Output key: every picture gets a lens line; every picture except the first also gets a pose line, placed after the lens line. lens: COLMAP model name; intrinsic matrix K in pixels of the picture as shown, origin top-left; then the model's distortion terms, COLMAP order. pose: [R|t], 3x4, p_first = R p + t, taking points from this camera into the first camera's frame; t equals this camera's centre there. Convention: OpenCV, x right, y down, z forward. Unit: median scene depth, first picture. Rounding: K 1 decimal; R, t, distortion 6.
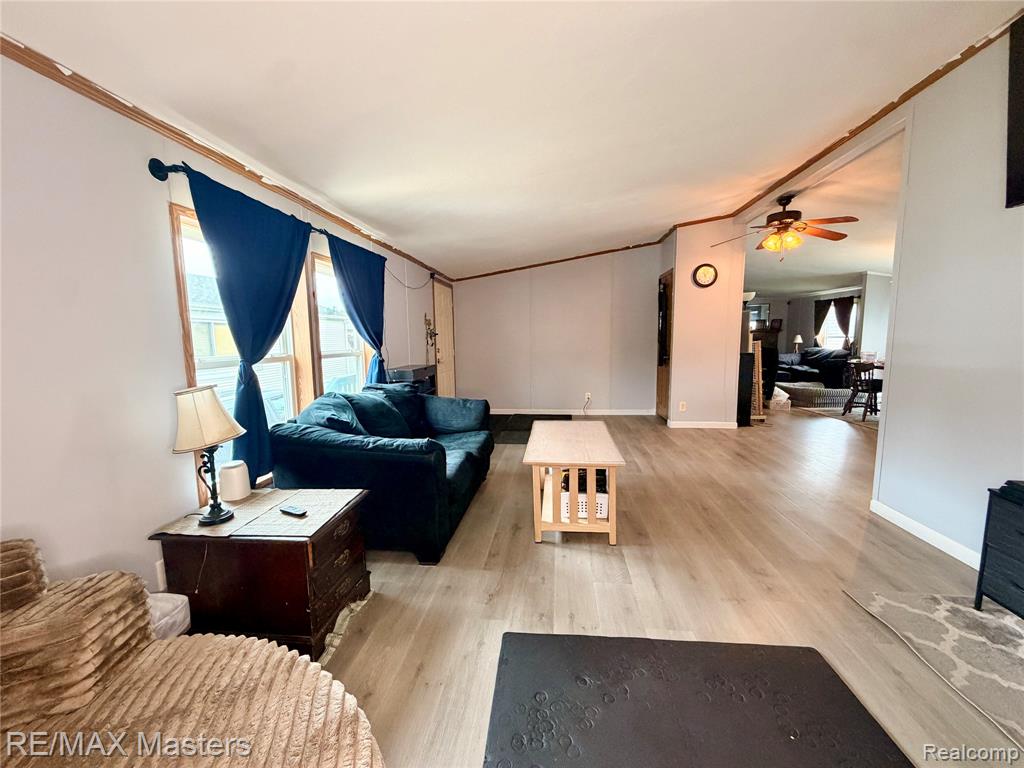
lens RADIAL K [[416.0, 0, 512.0], [0, 416.0, 384.0], [0, 0, 1]] dist [-0.002437, -0.000183]
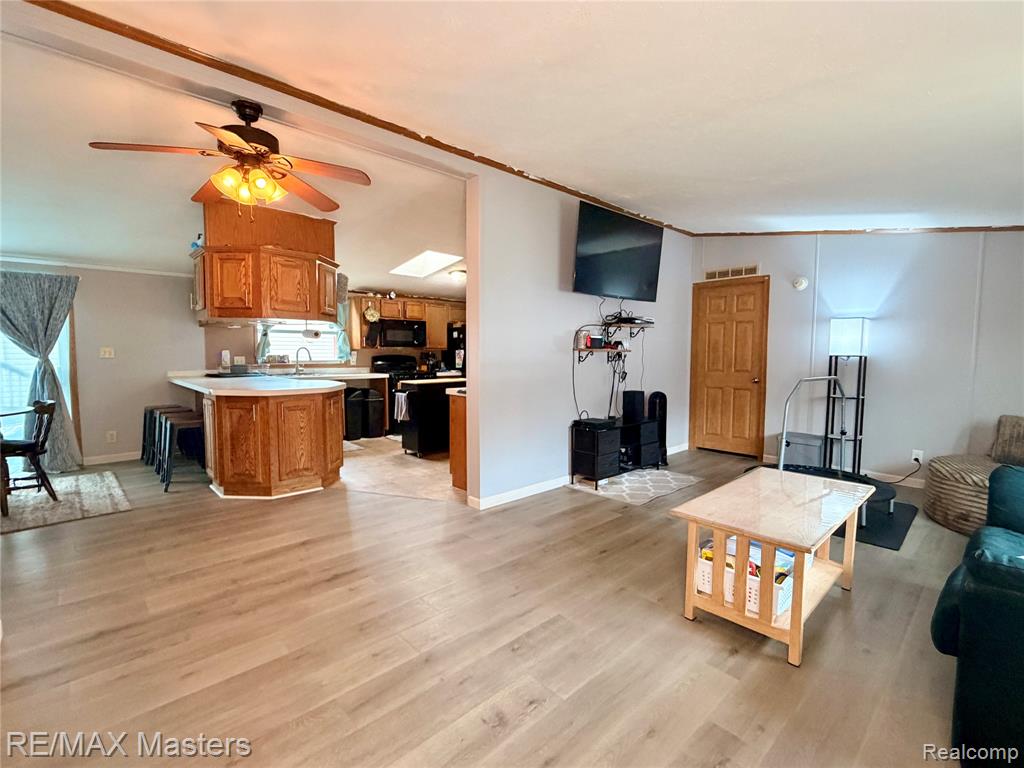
lens RADIAL K [[473.6, 0, 512.0], [0, 473.6, 384.0], [0, 0, 1]] dist [-0.000967, -0.000351]
pose [[-0.761981, -0.037779, 0.646496, -0.029878], [0.078488, 0.985550, 0.150100, -0.261254], [-0.642825, 0.165116, -0.748006, 2.164771]]
